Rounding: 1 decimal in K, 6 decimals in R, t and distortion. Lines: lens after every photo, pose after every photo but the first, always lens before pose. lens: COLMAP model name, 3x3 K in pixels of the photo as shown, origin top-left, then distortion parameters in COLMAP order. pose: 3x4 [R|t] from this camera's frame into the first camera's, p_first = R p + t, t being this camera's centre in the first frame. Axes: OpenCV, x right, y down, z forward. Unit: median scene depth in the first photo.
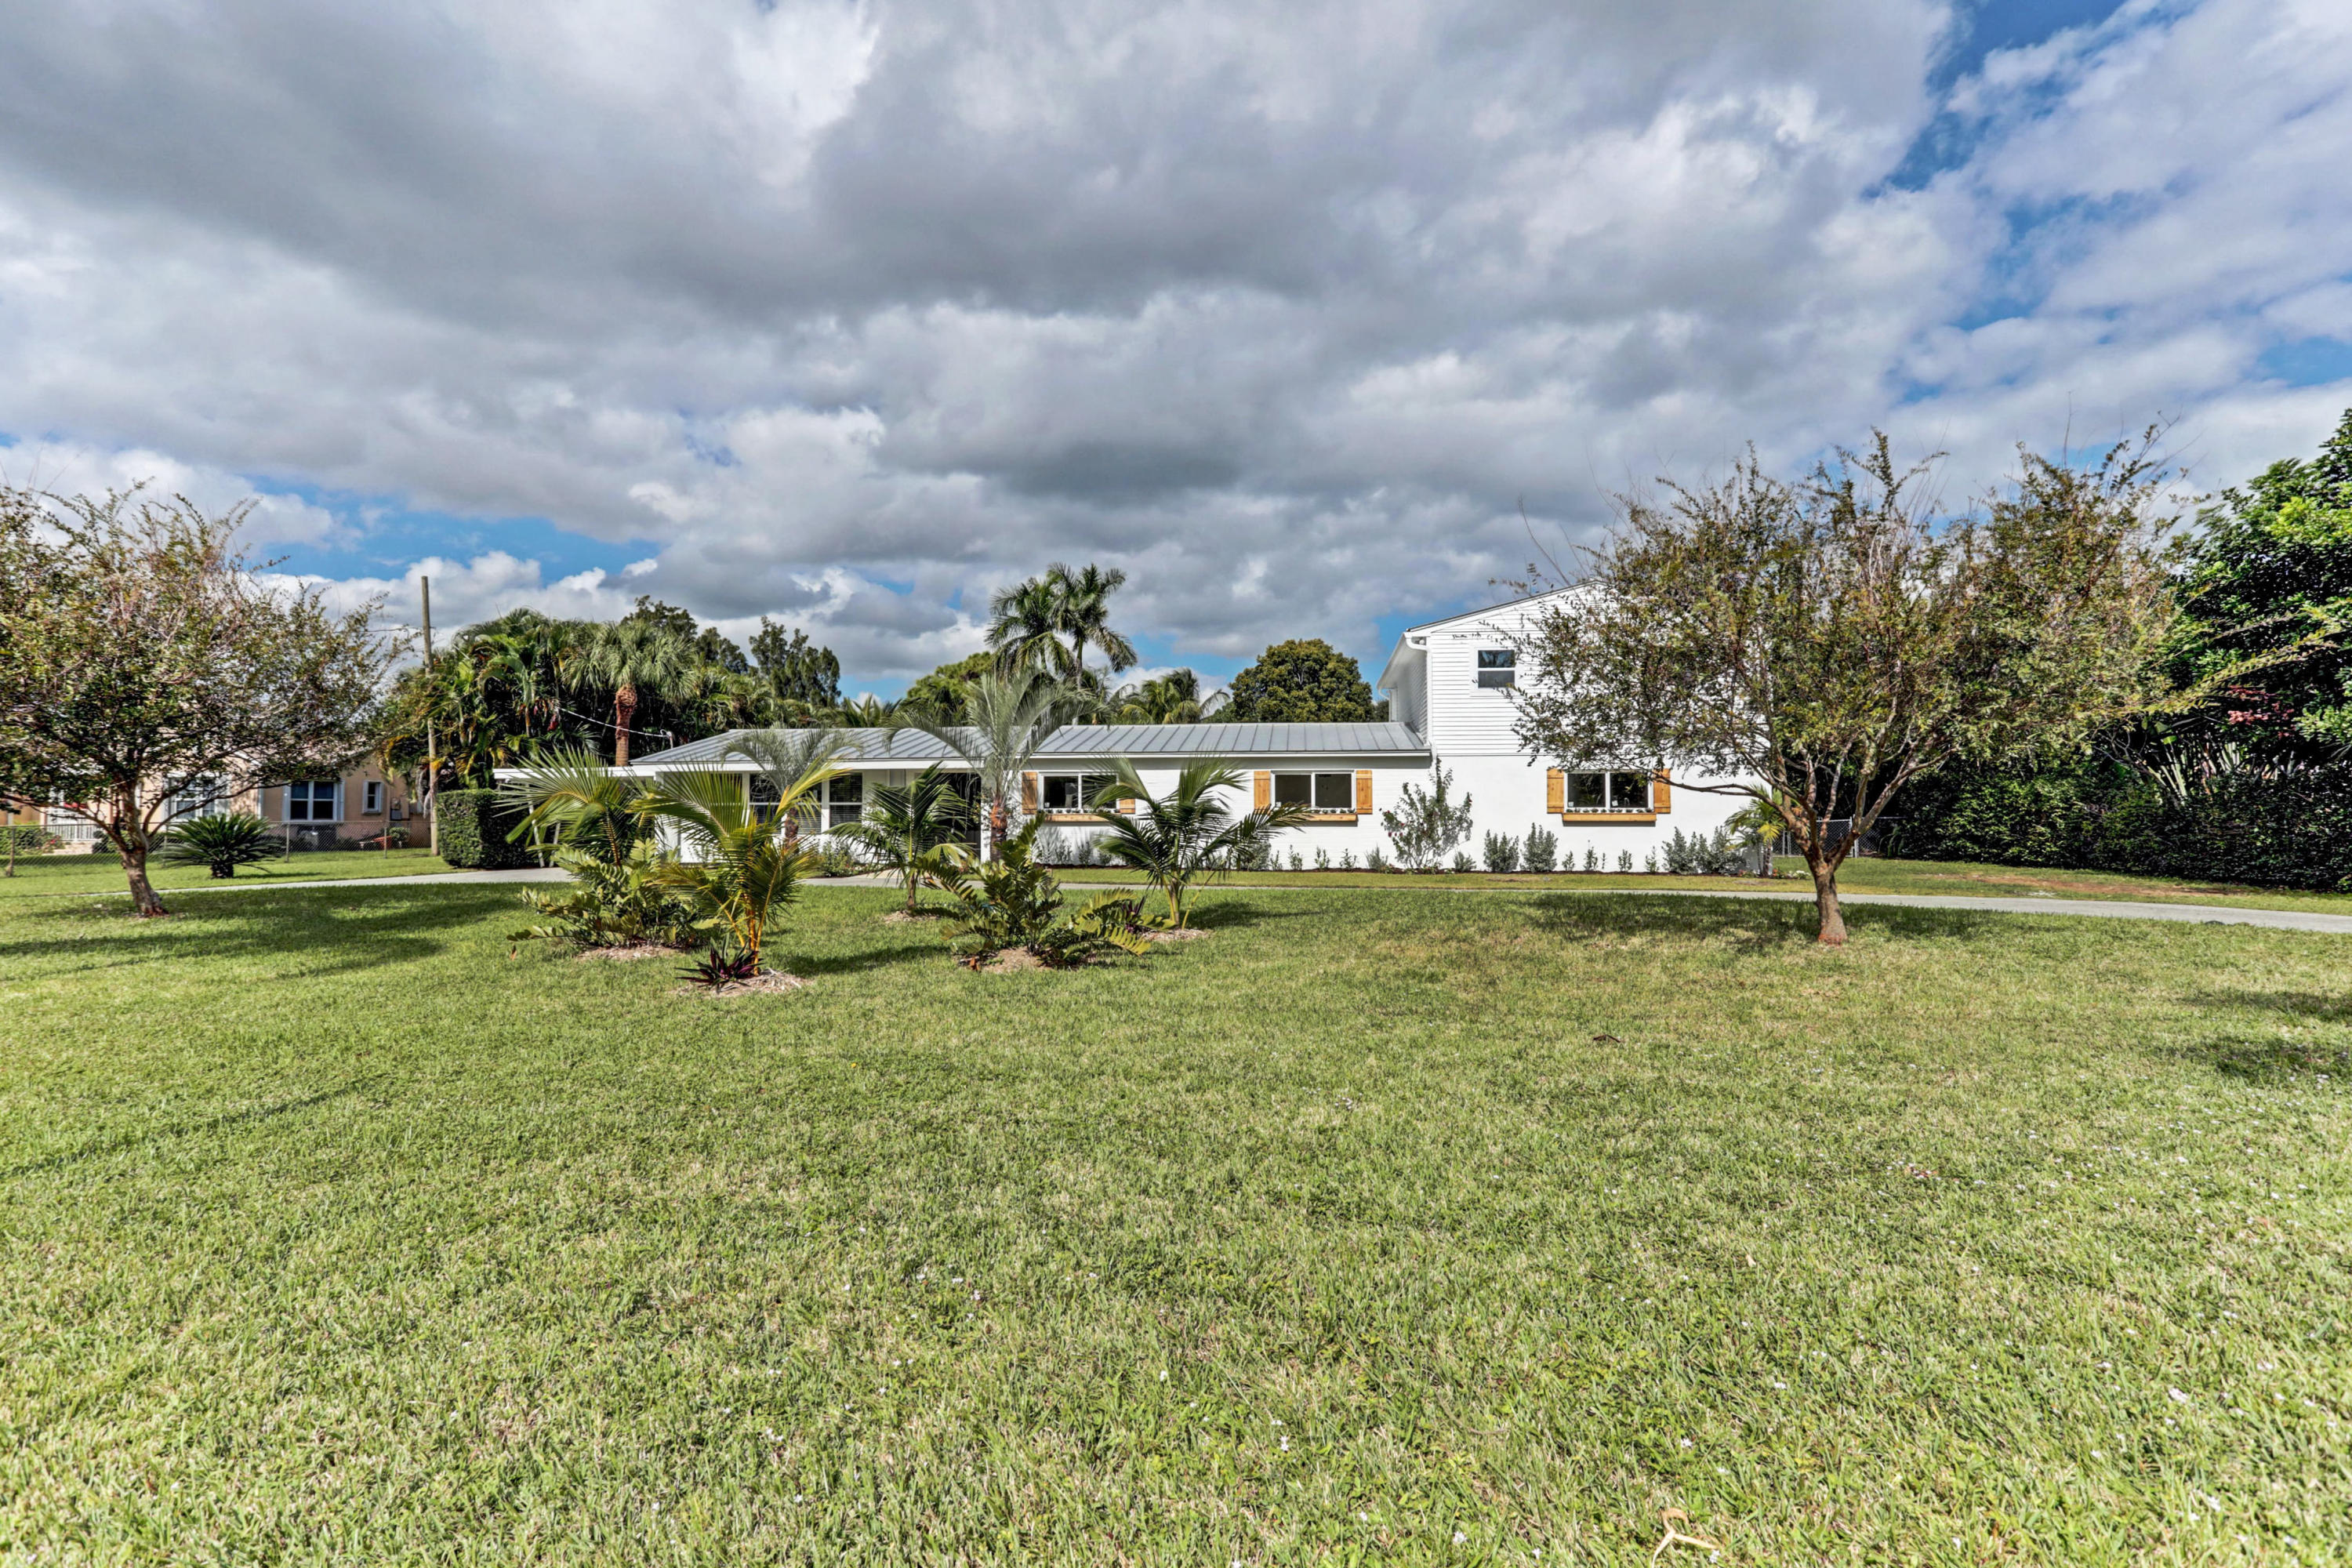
lens RADIAL K [[1159.3, 0, 1193.5], [0, 1159.3, 785.1], [0, 0, 1]] dist [-0.011297, 0.000002]
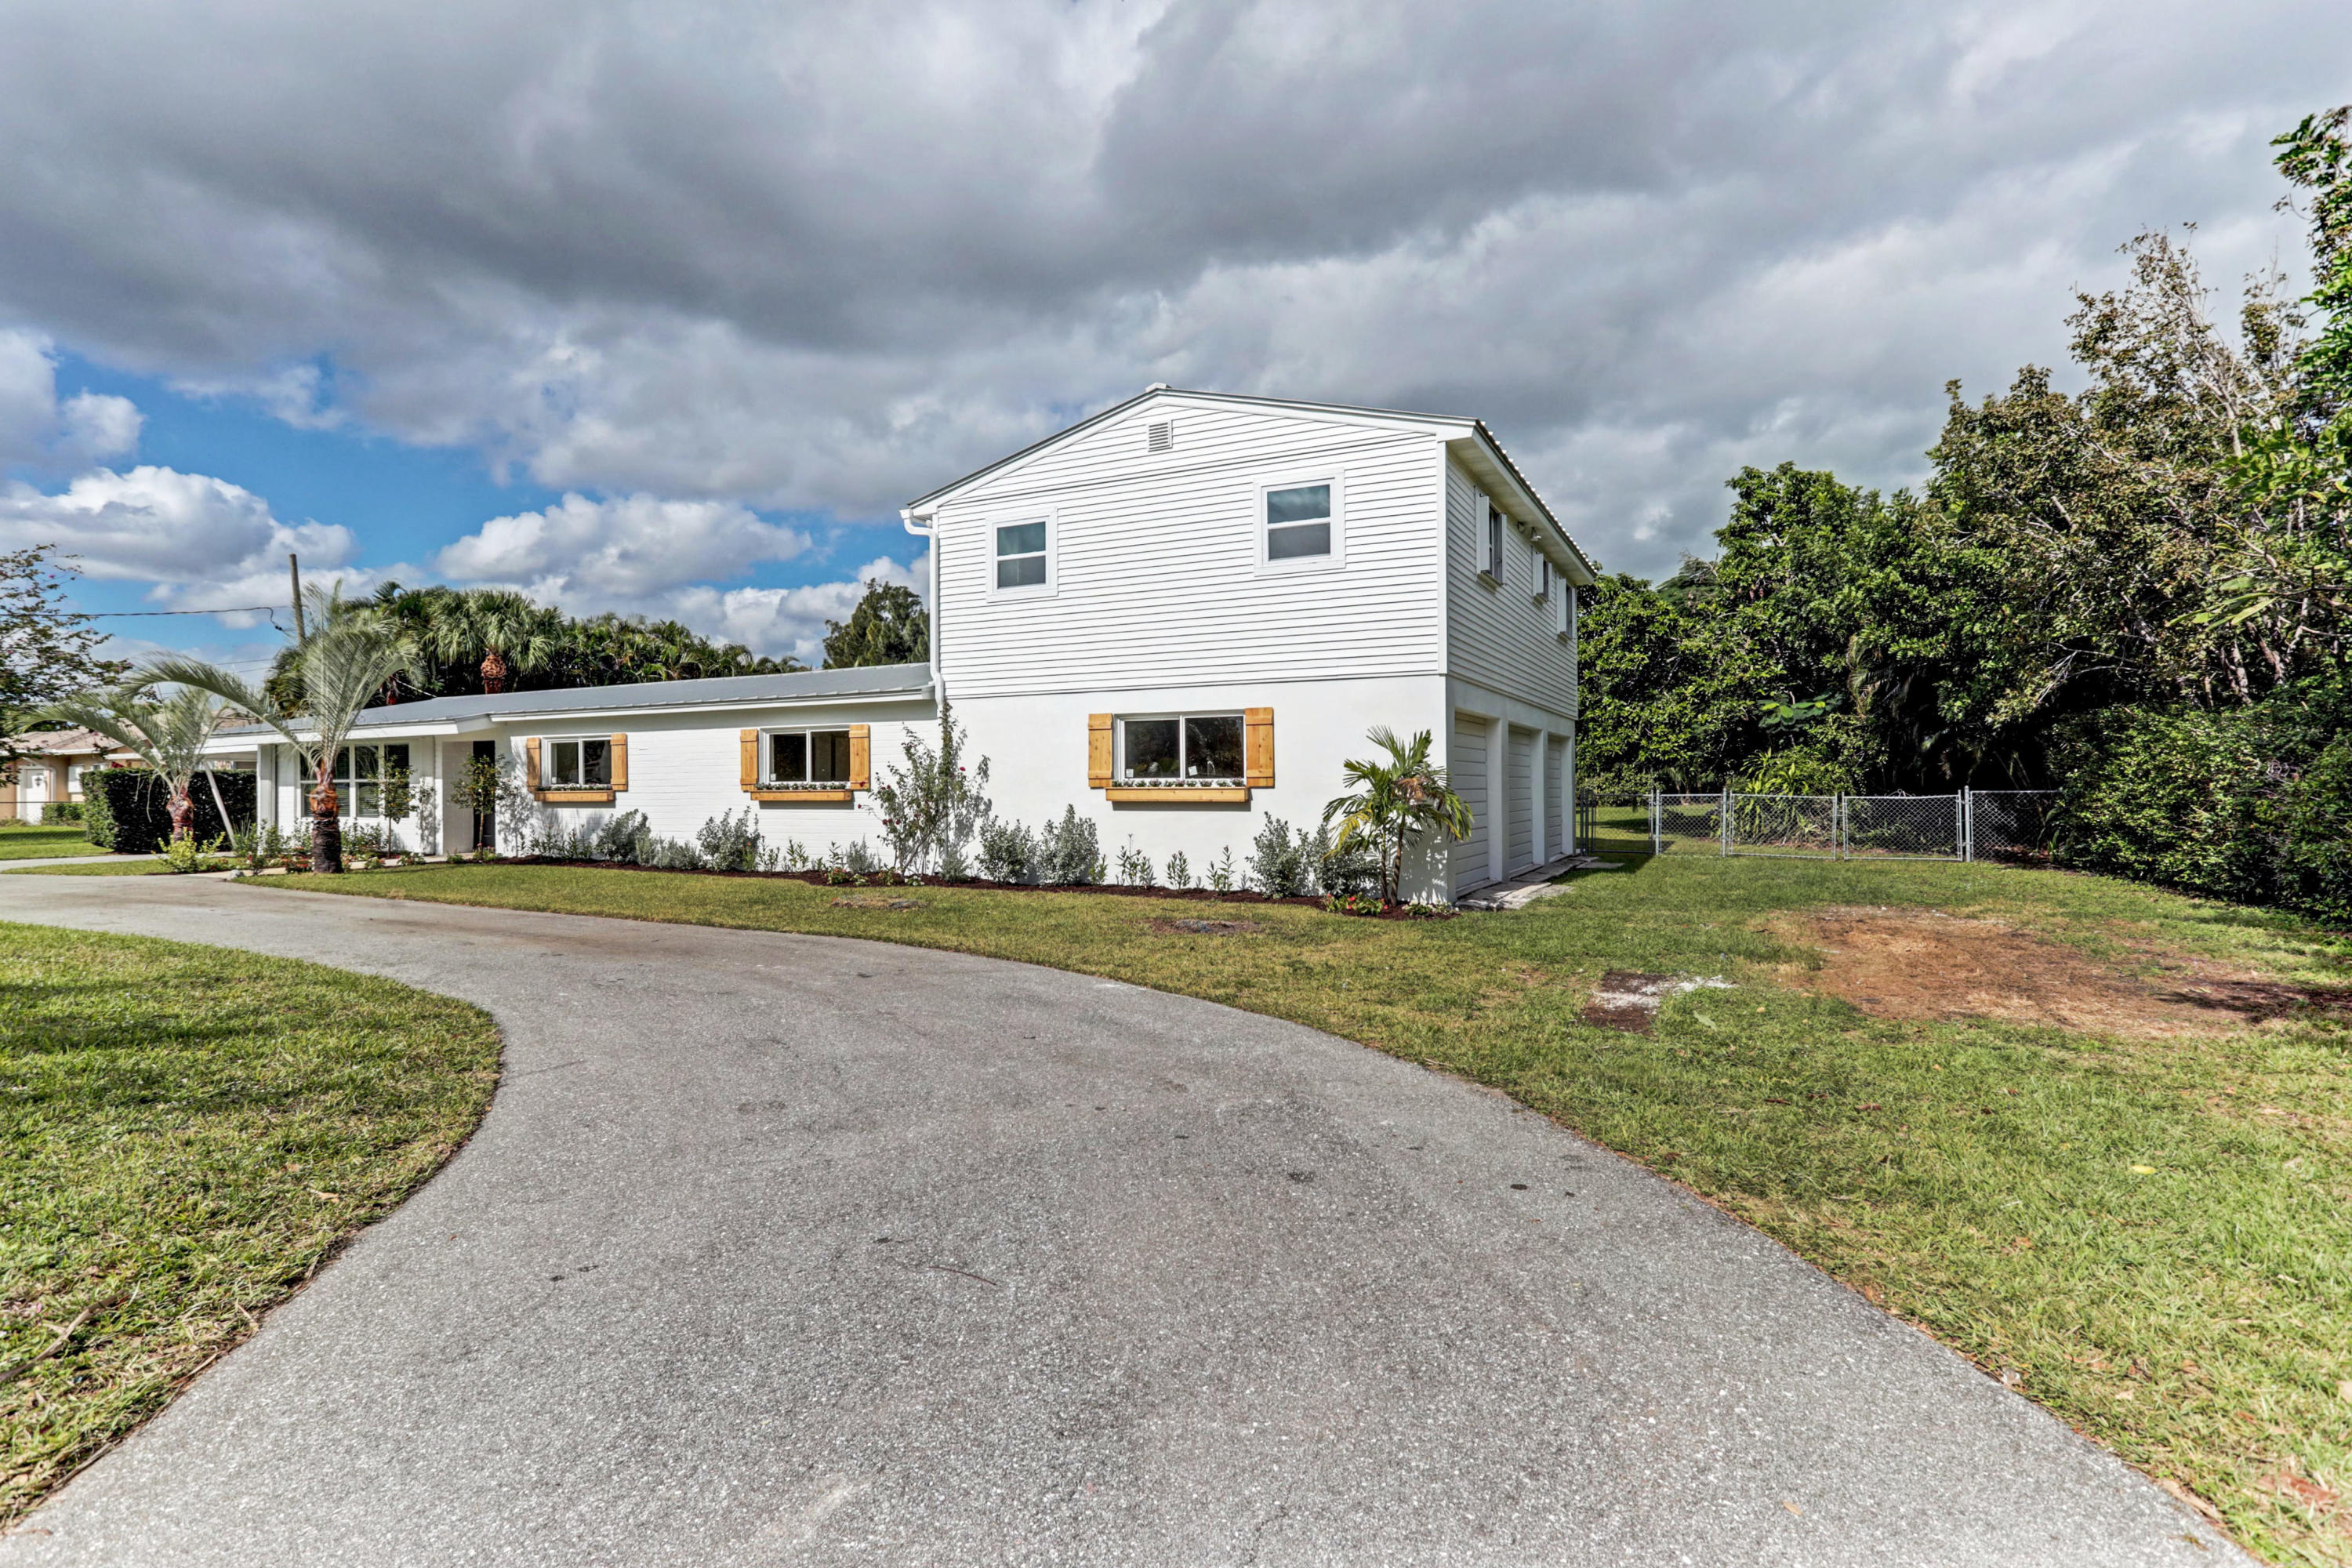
lens RADIAL K [[1172.2, 0, 1166.9], [0, 1172.2, 784.5], [0, 0, 1]] dist [-0.029451, 0.037086]
pose [[0.938080, -0.005201, -0.346381, 0.486146], [0.013922, 0.999646, 0.022694, 0.007889], [0.346140, -0.026111, 0.937820, 0.386770]]
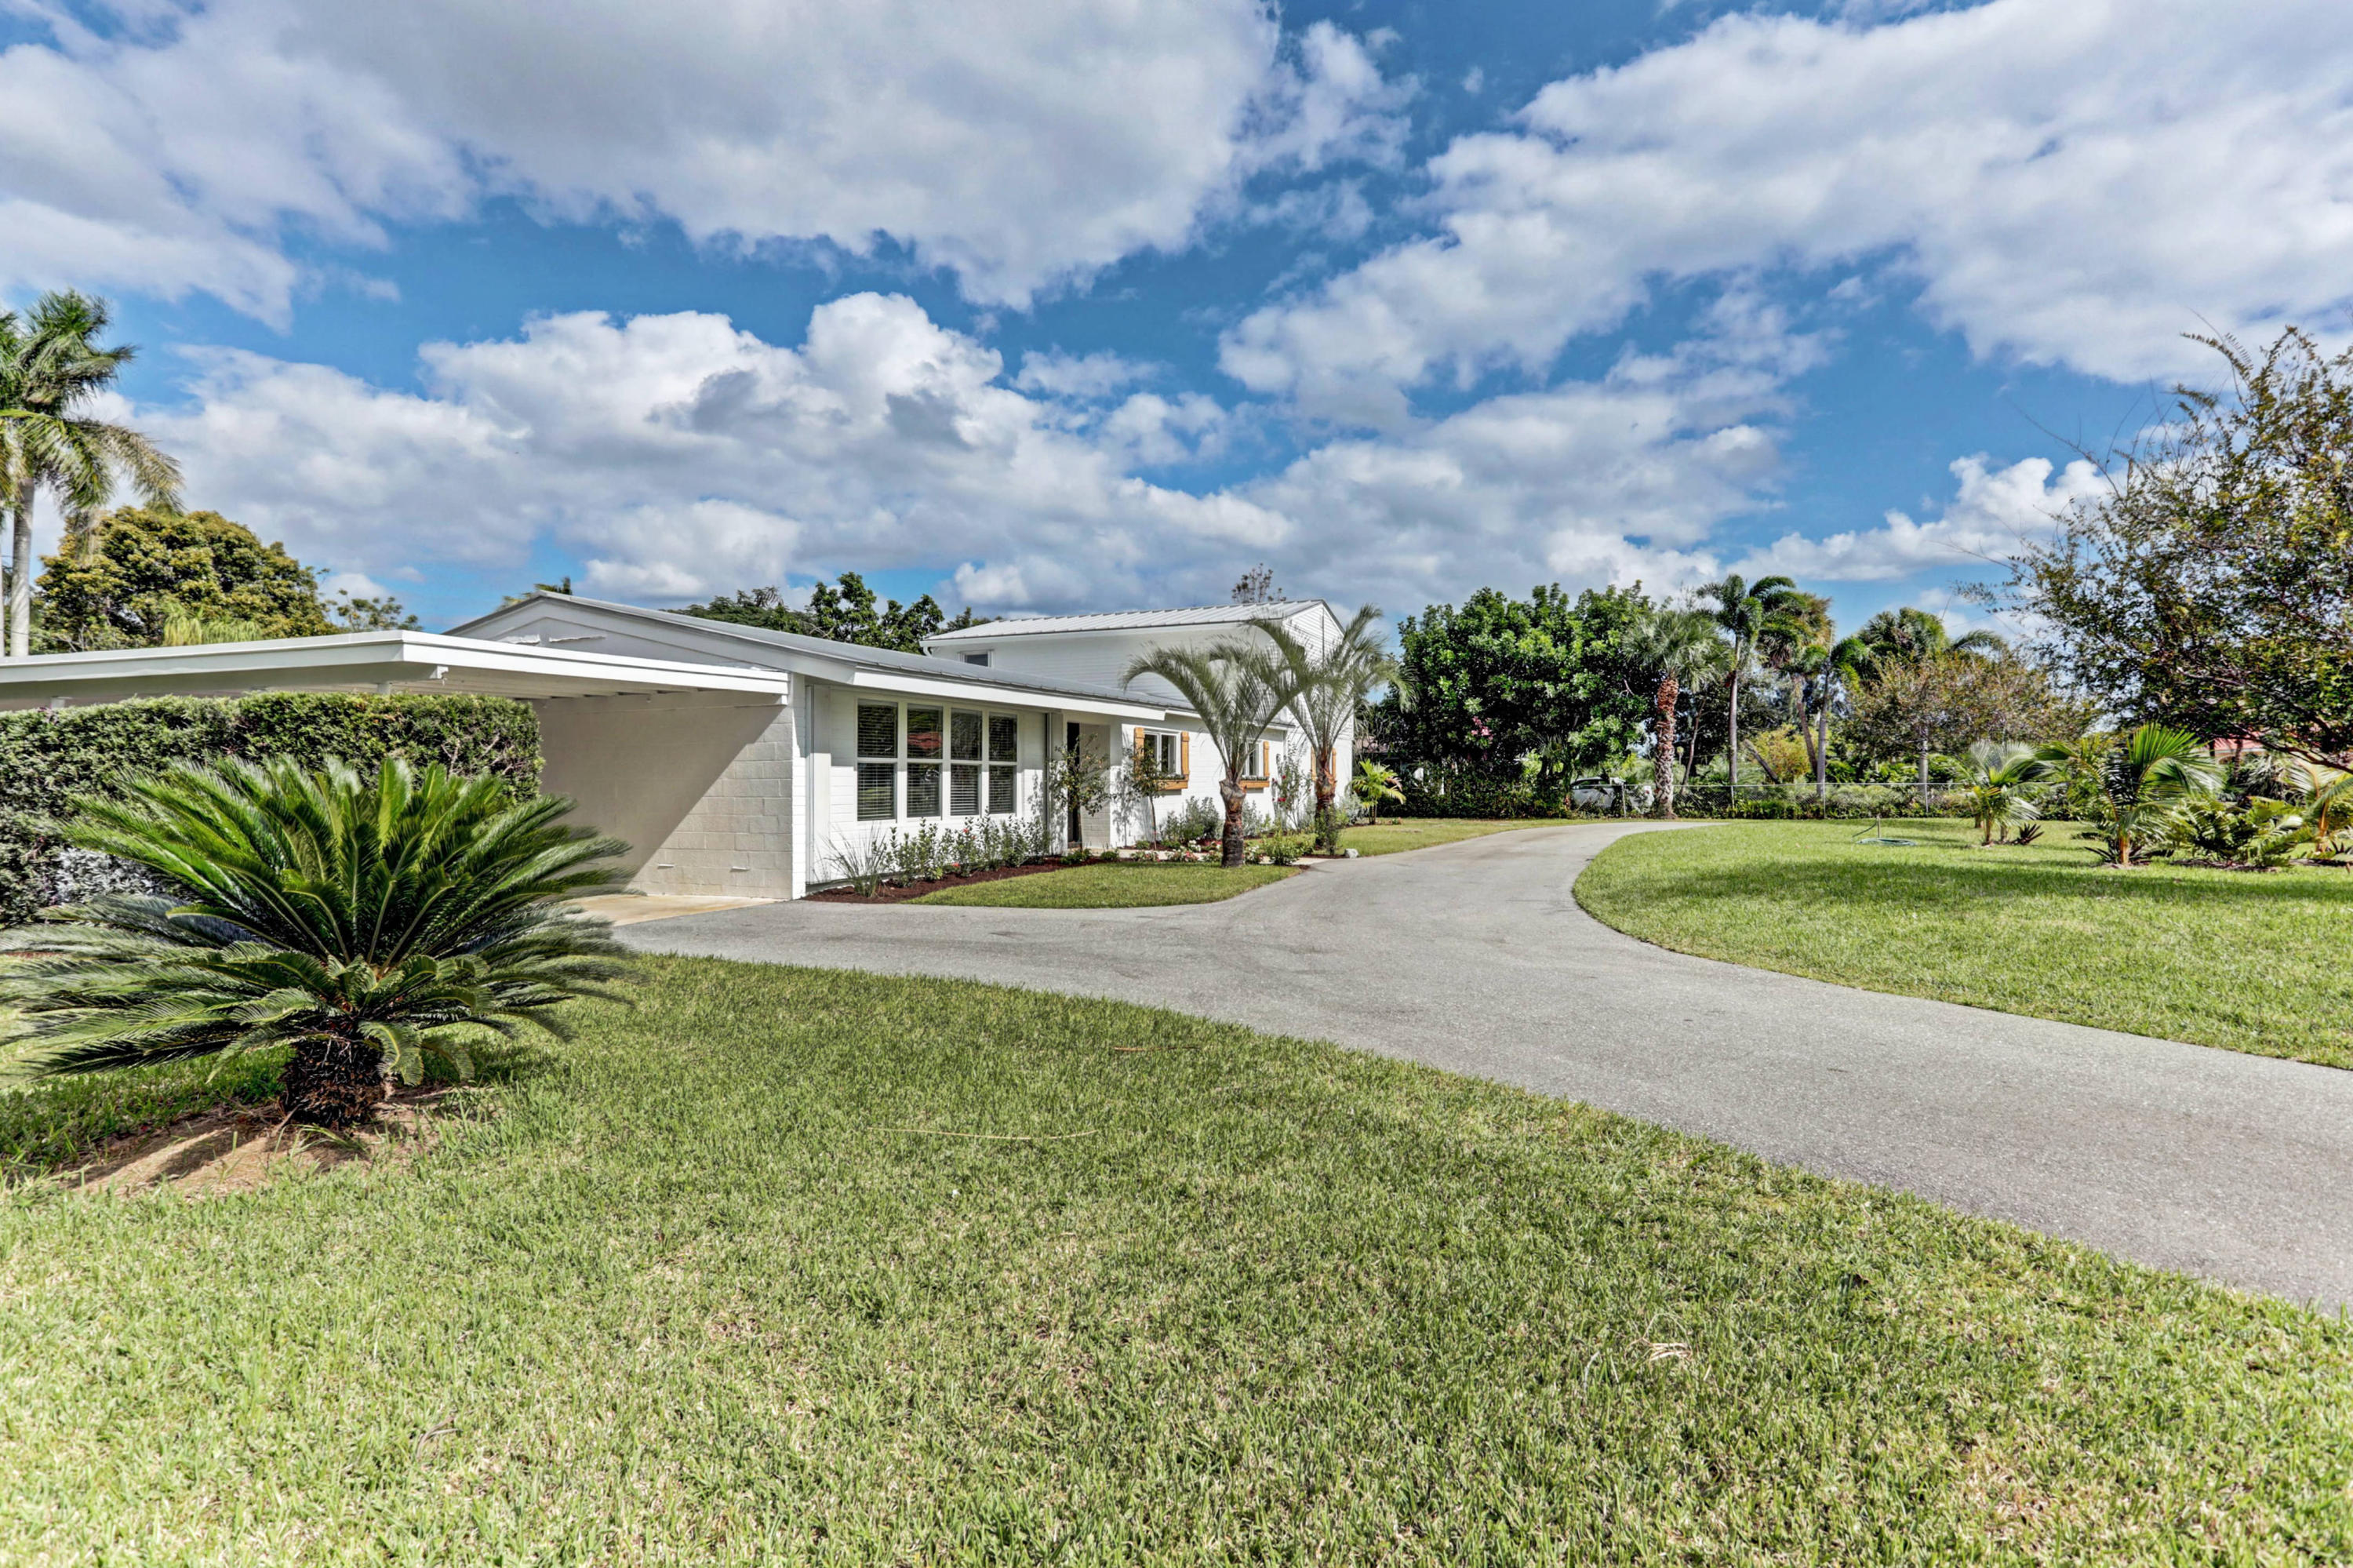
lens RADIAL K [[1172.8, 0, 1167.4], [0, 1172.8, 784.5], [0, 0, 1]] dist [-0.029451, 0.037086]
pose [[0.268600, 0.000201, 0.963252, -0.838670], [-0.020660, 0.999771, 0.005553, 0.021280], [-0.963030, -0.021392, 0.268542, 0.709863]]
